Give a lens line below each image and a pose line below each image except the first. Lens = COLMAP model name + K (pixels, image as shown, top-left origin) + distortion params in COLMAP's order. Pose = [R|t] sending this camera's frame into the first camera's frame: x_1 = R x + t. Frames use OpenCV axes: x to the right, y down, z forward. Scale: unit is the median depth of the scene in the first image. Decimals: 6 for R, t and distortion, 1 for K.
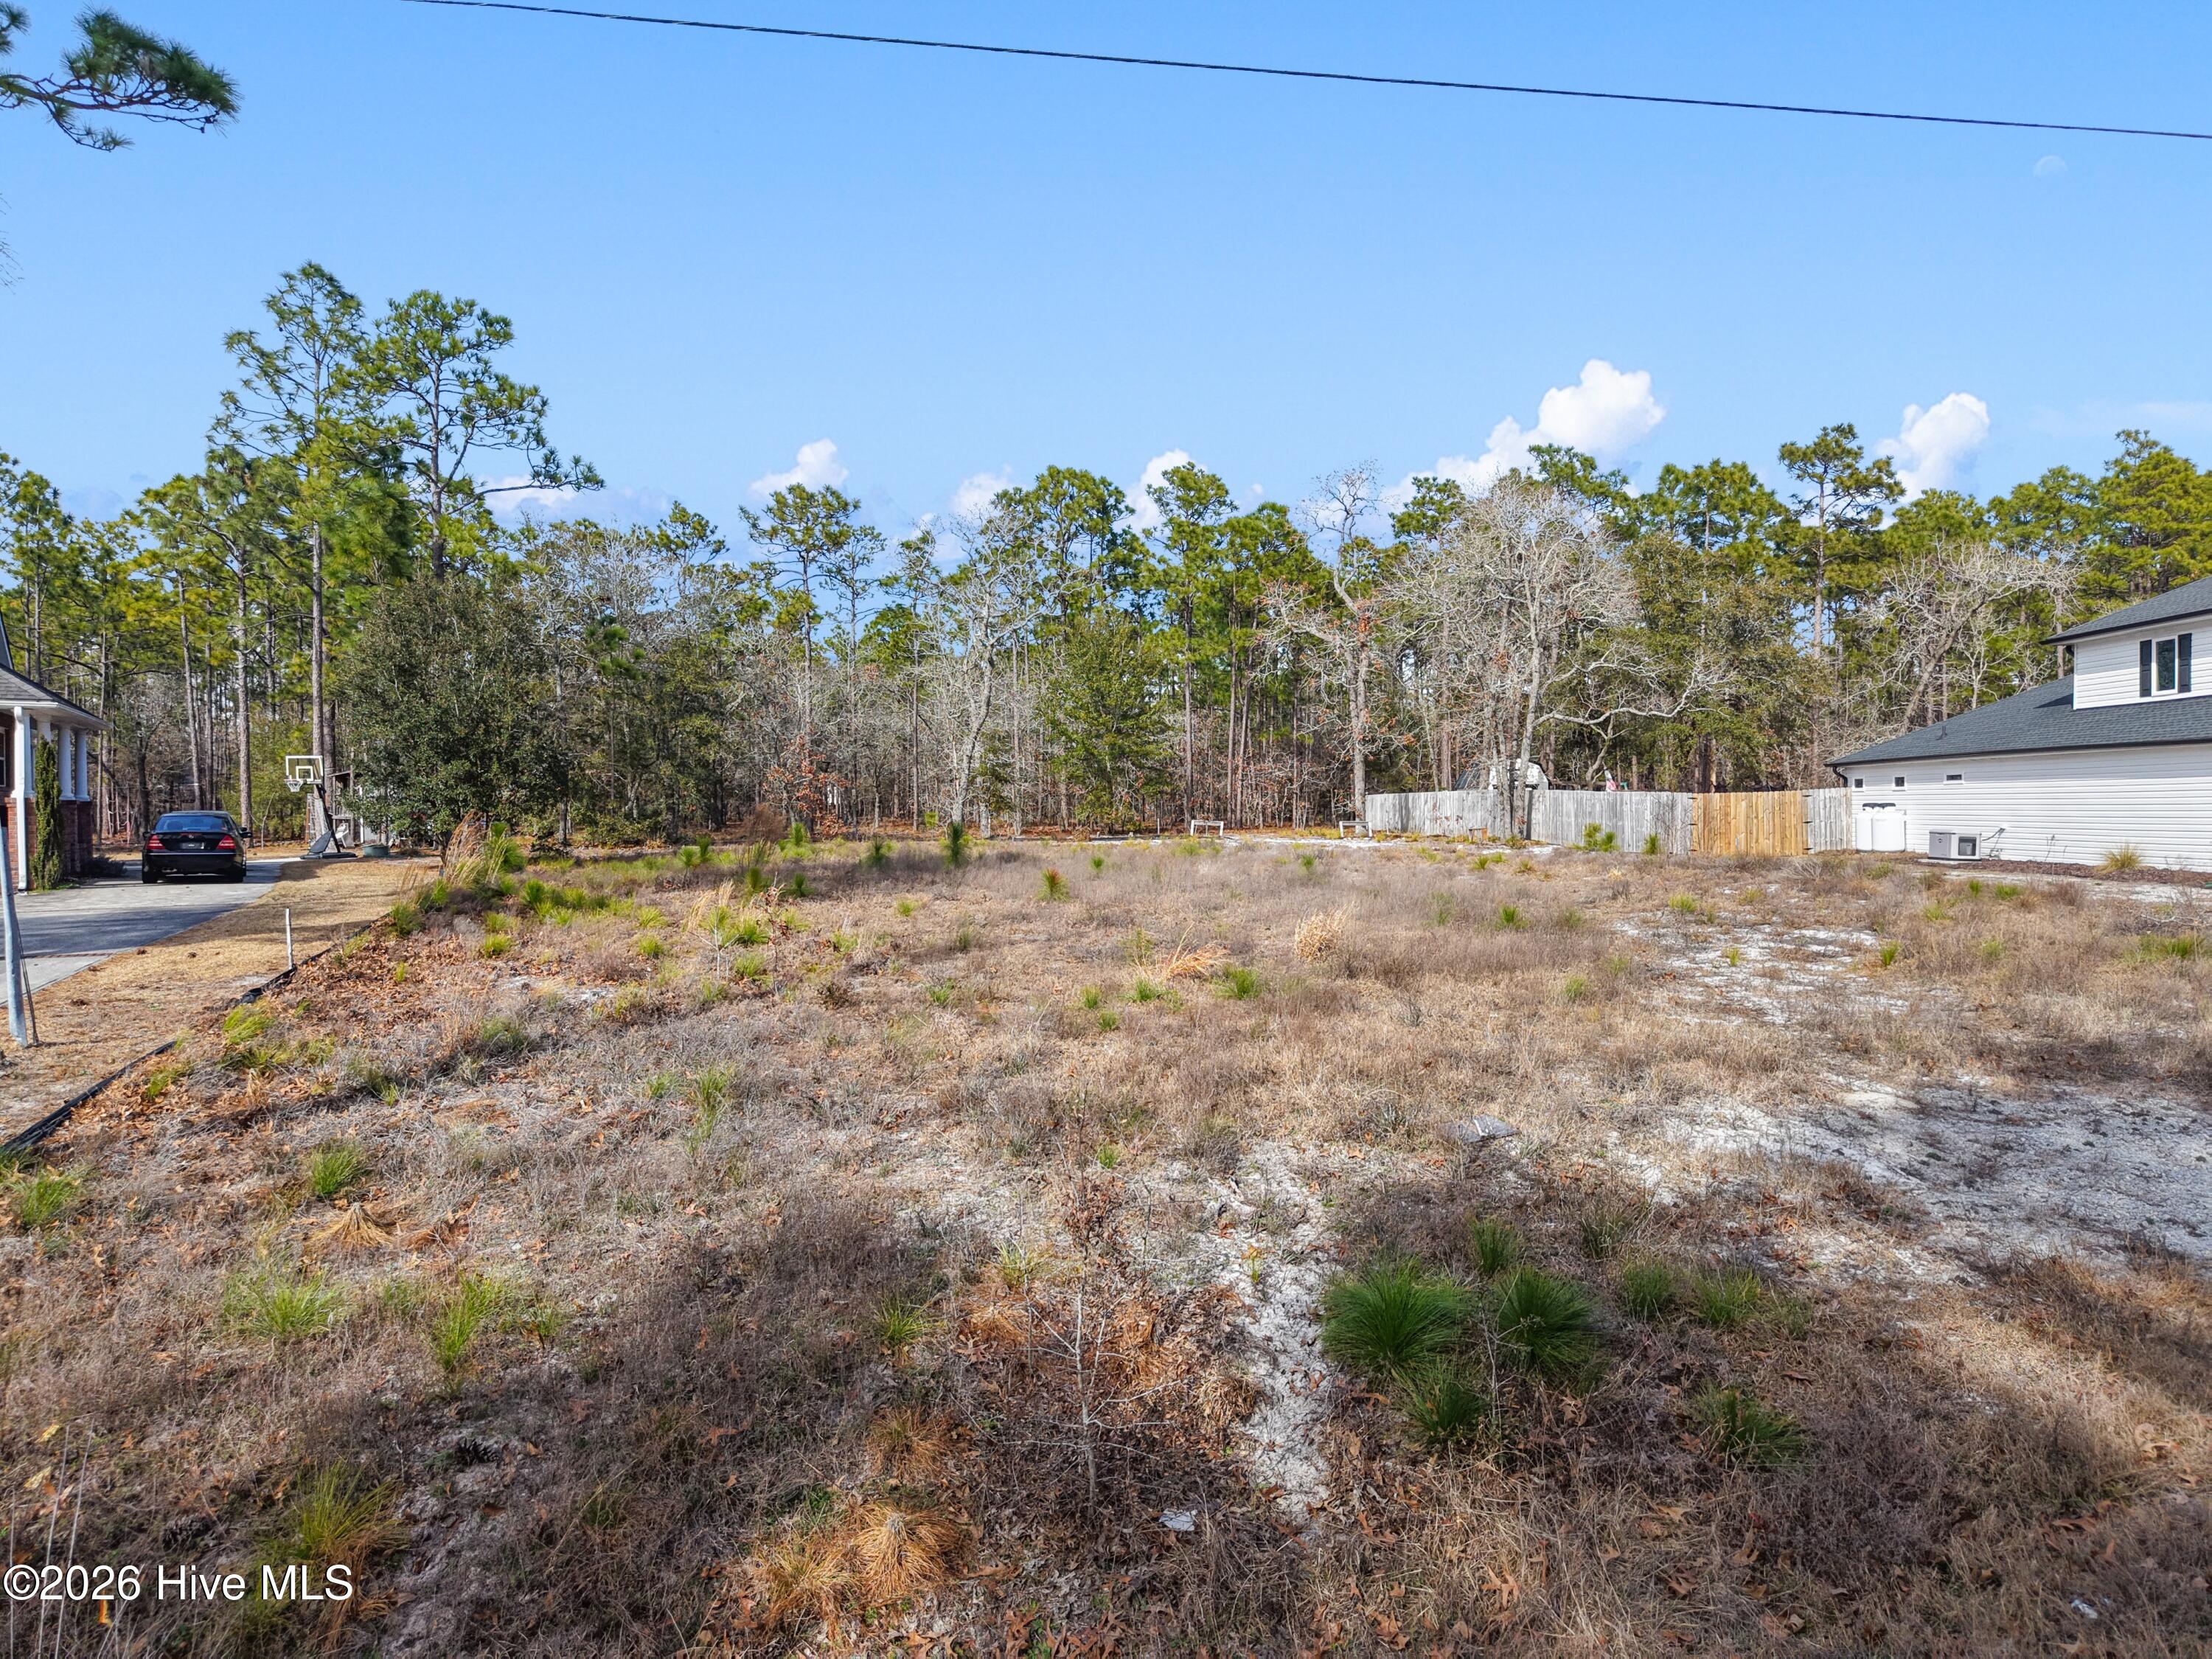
lens RADIAL K [[1539.2, 0, 1222.6], [0, 1539.2, 829.5], [0, 0, 1]] dist [0.020221, -0.055204]
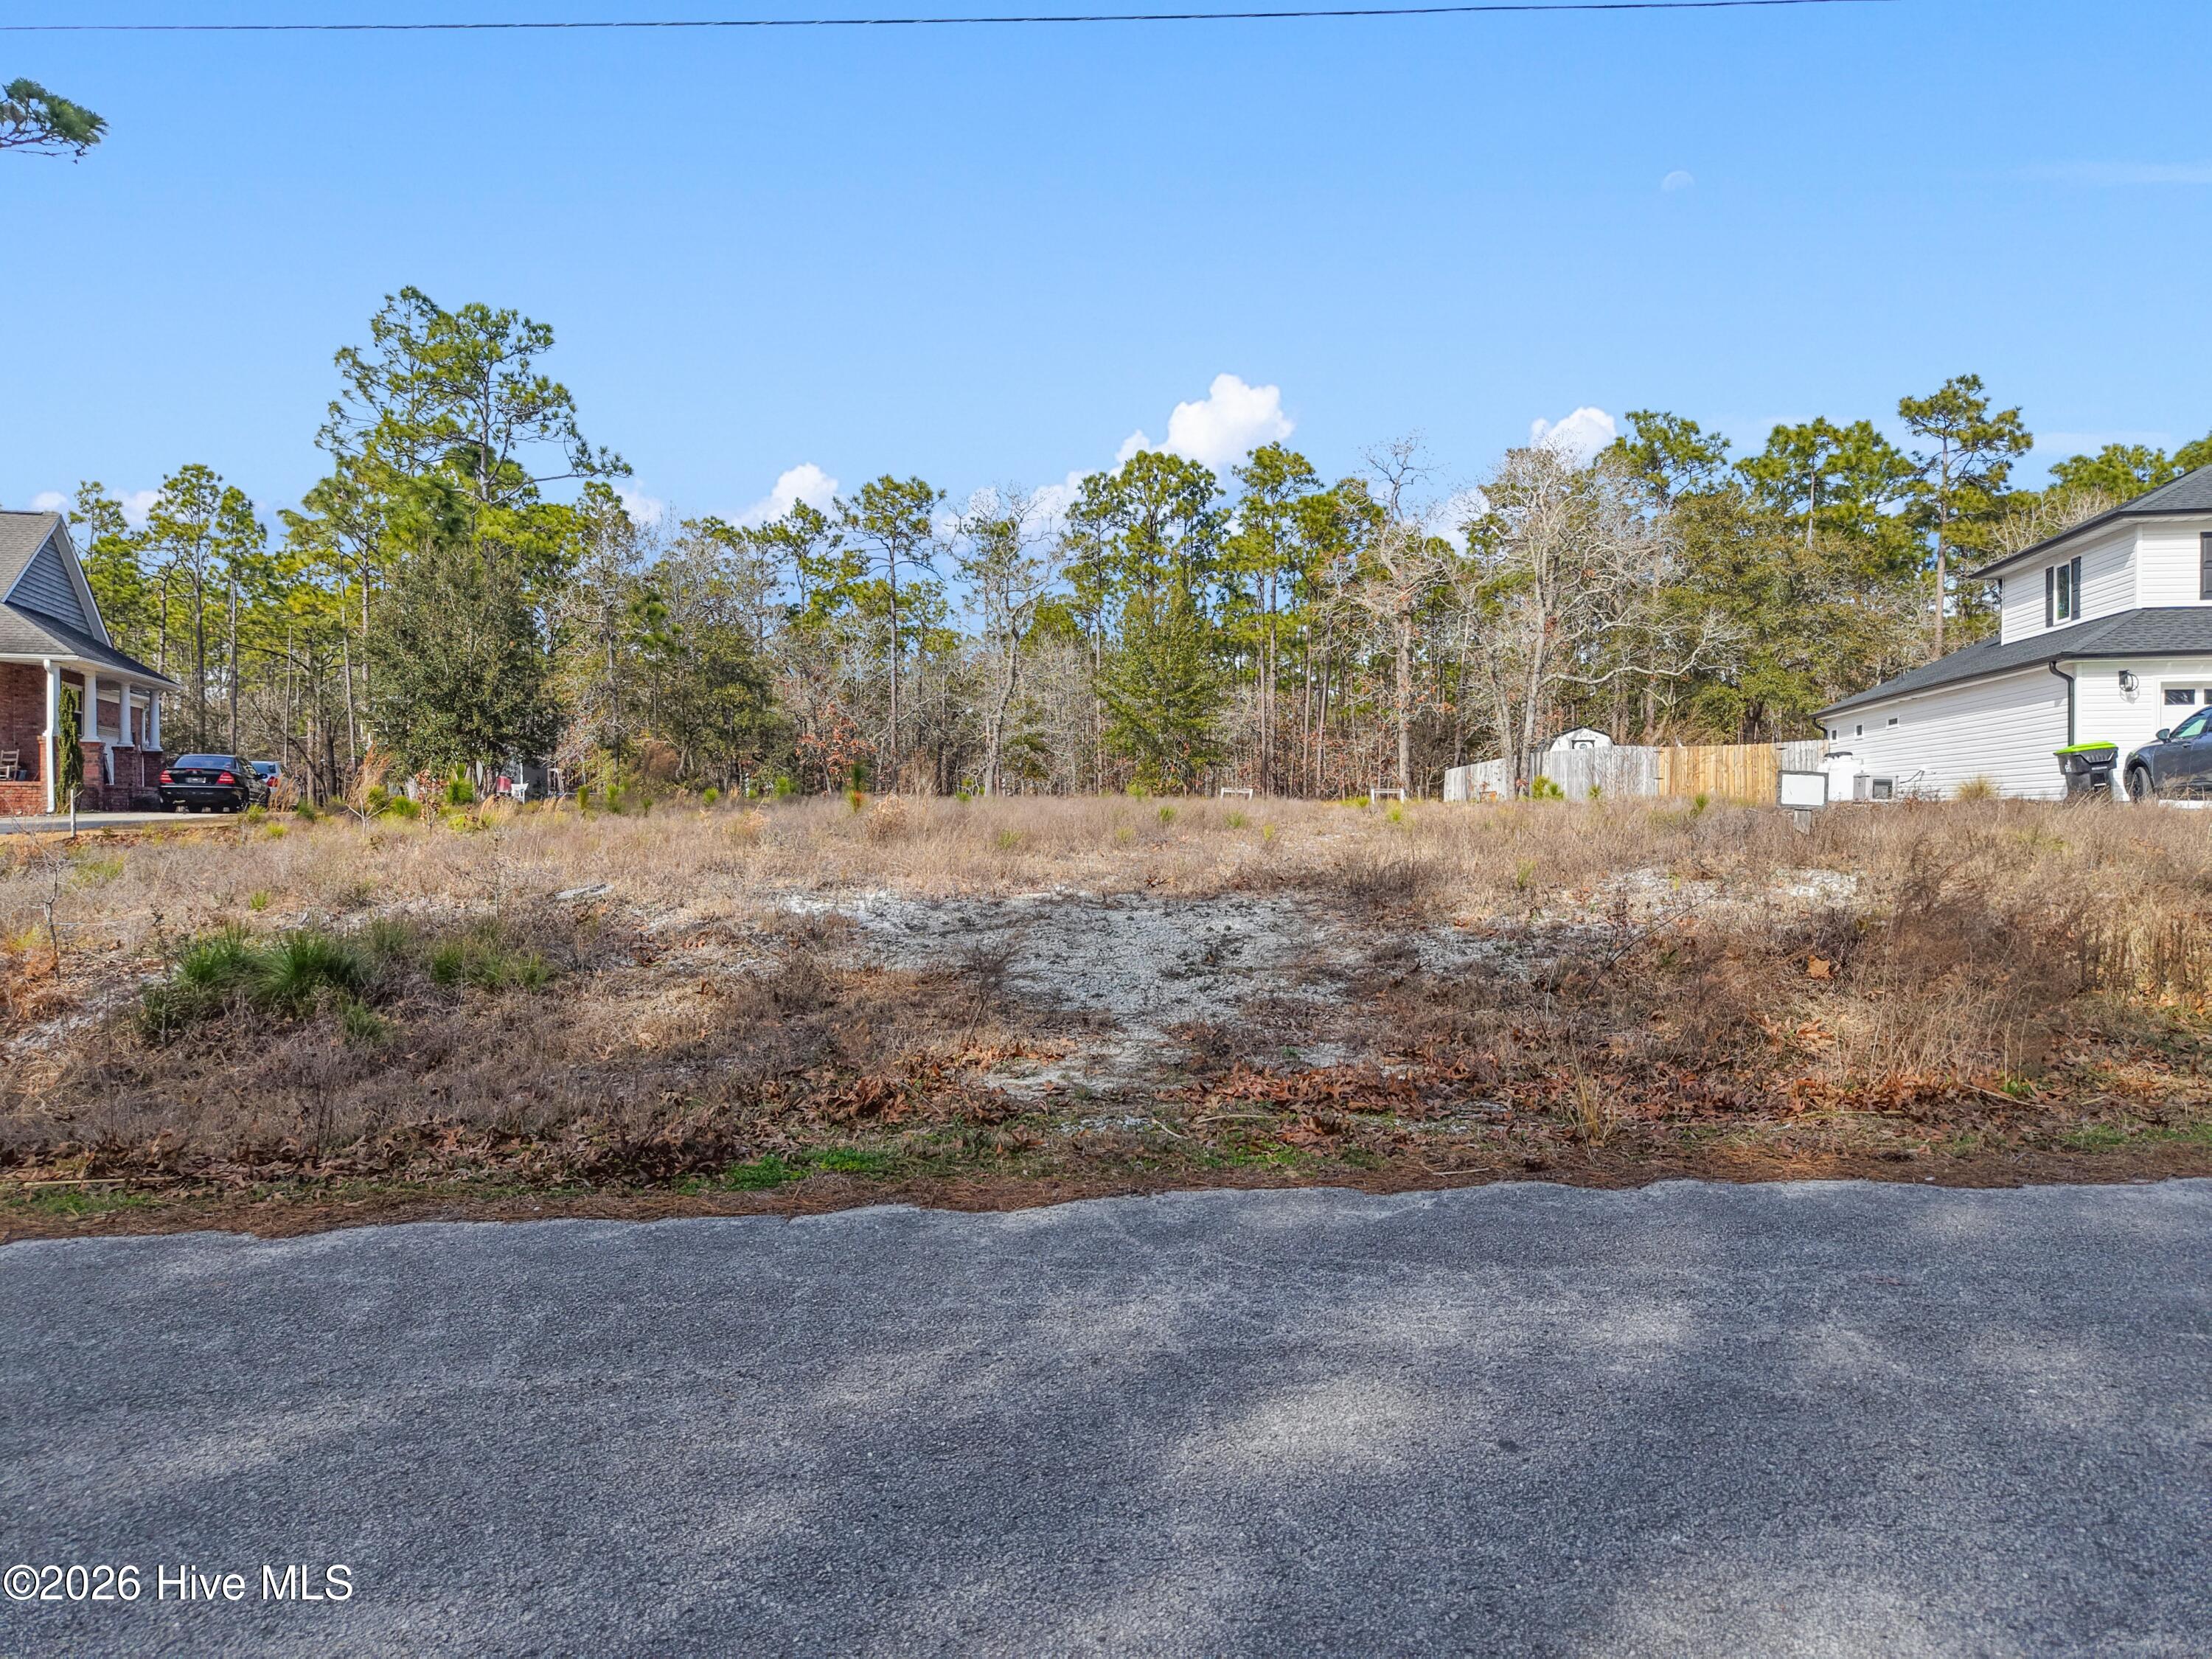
lens RADIAL K [[1544.7, 0, 1168.4], [0, 1544.7, 831.8], [0, 0, 1]] dist [0.009685, -0.040173]
pose [[0.985254, 0.003538, -0.171061, 0.109028], [-0.003150, 0.999992, 0.002538, 0.018844], [0.171069, -0.001961, 0.985257, -0.012701]]
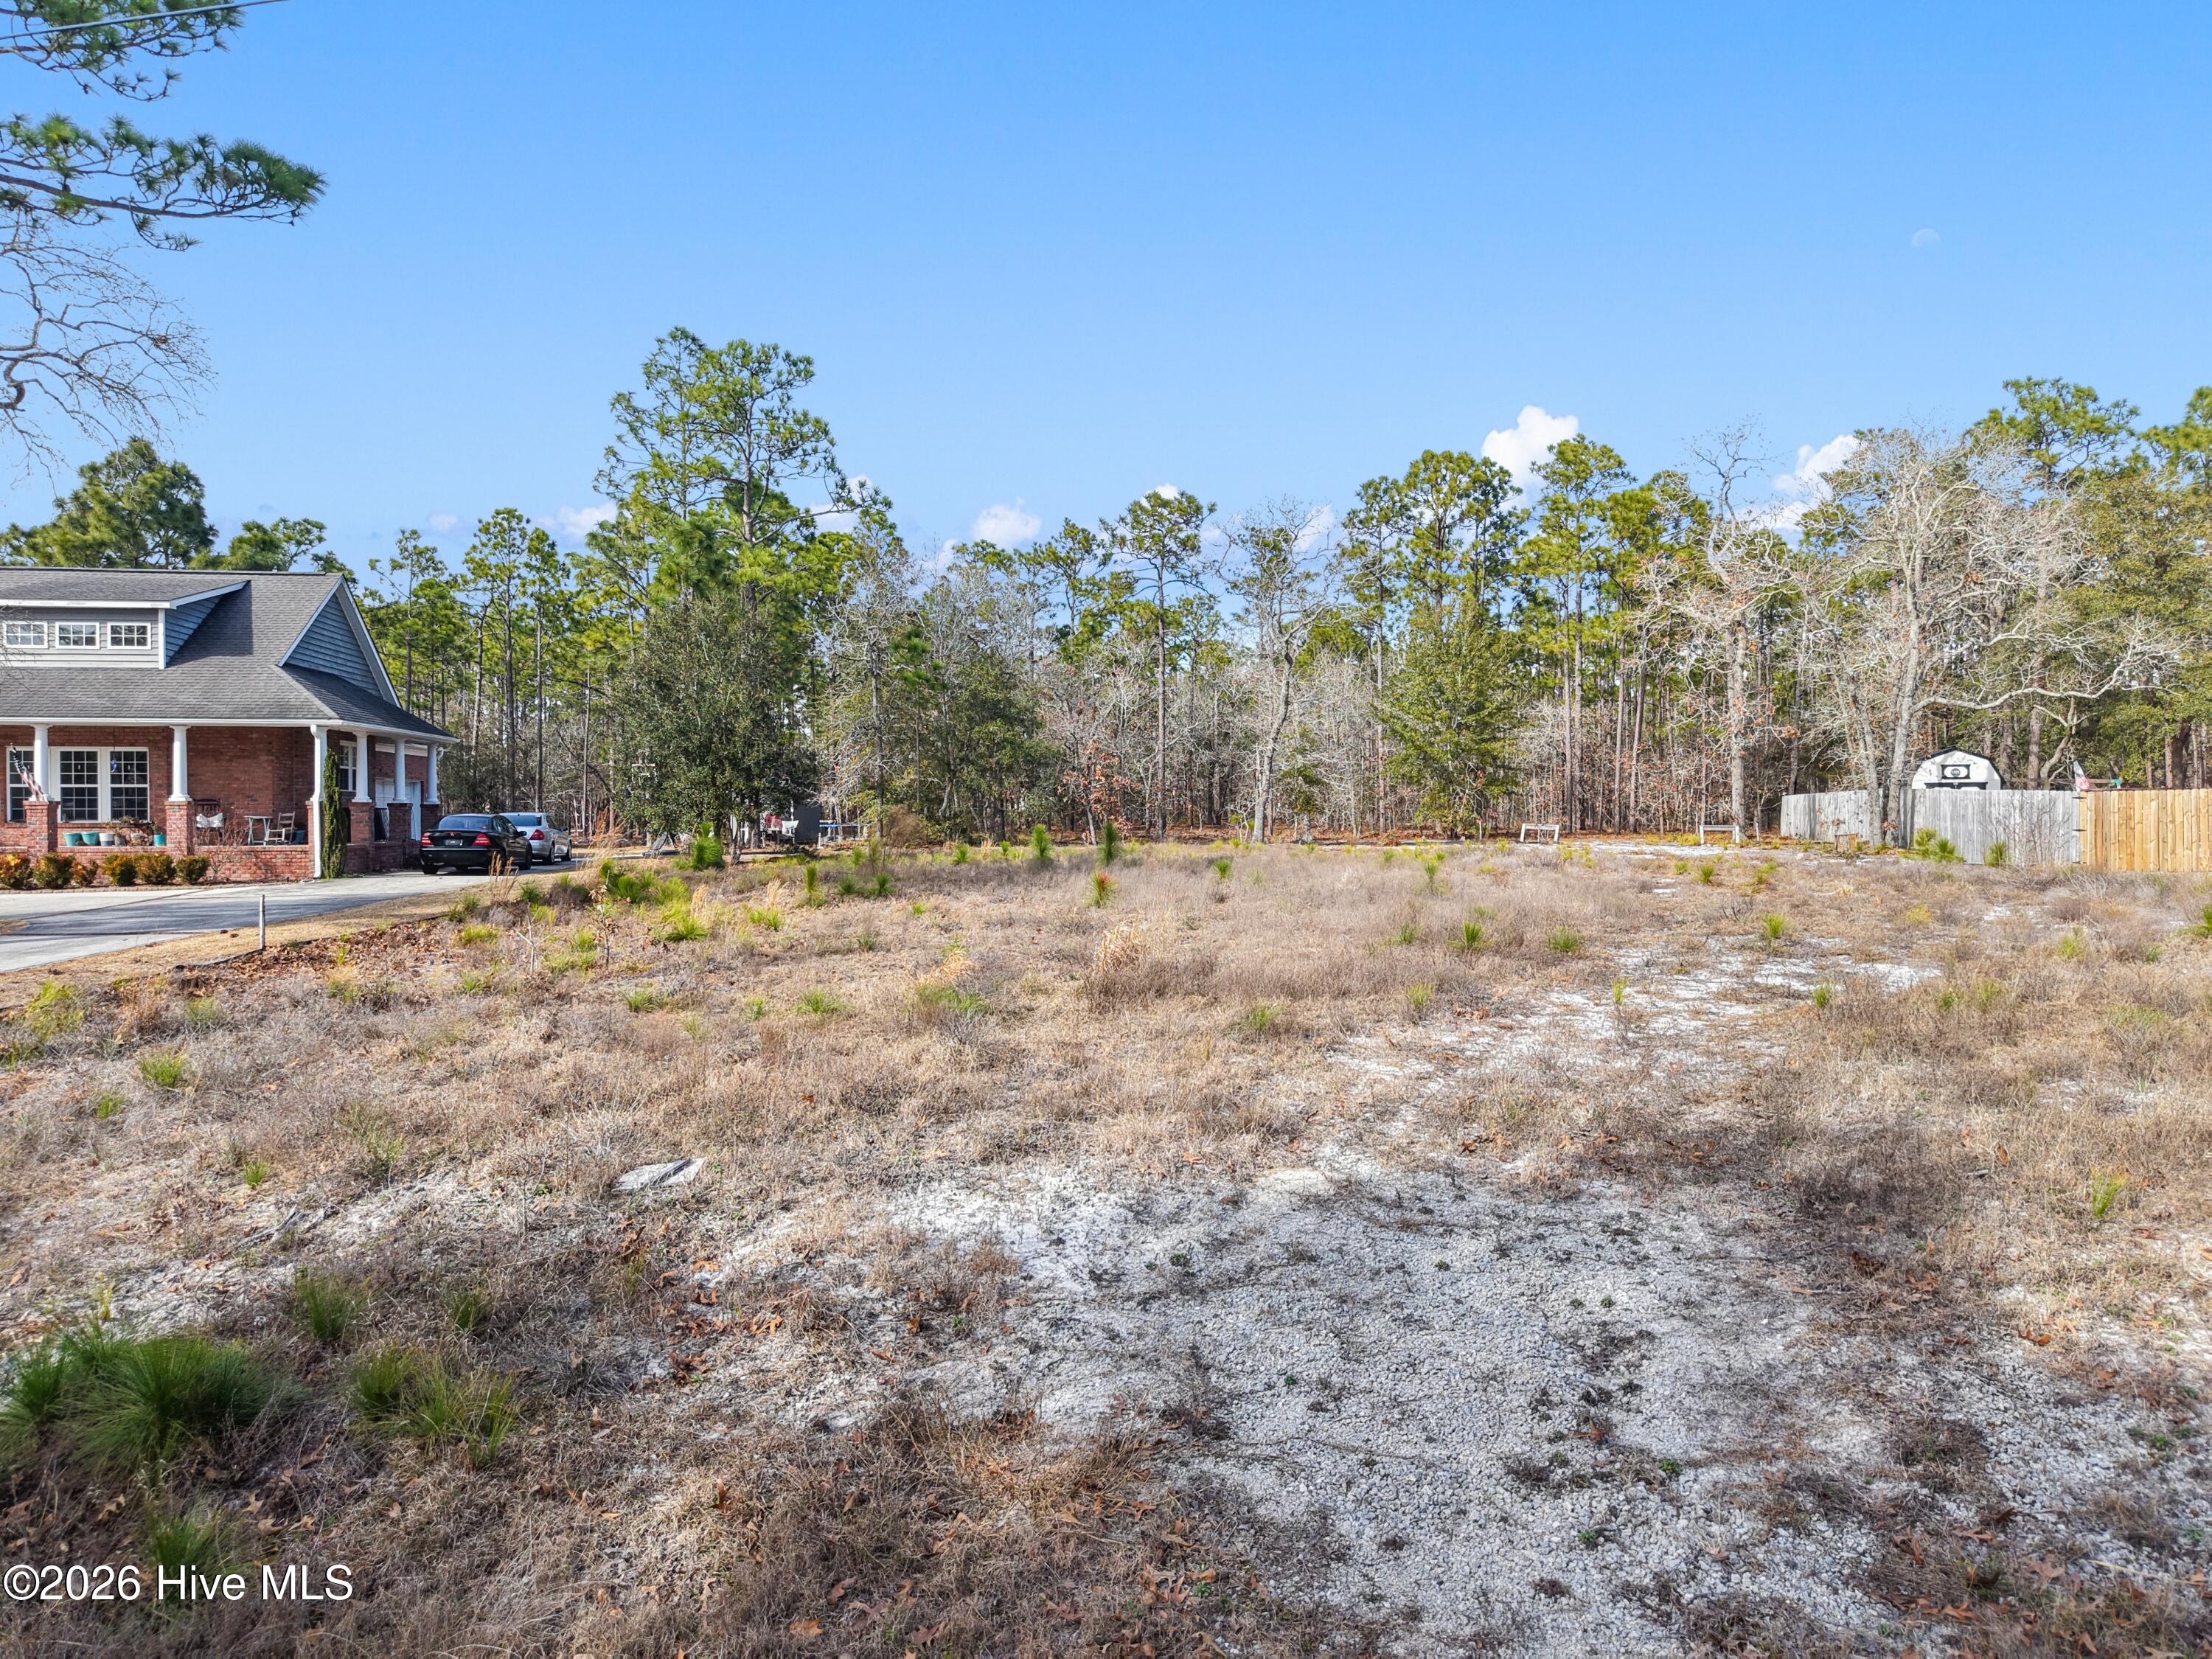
lens RADIAL K [[1579.1, 0, 1106.0], [0, 1579.1, 829.5], [0, 0, 1]] dist [0.036356, -0.118614]
pose [[0.925464, 0.002185, -0.378829, 0.097577], [-0.004043, 0.999983, -0.004111, 0.001664], [0.378814, 0.005336, 0.925457, 0.035723]]
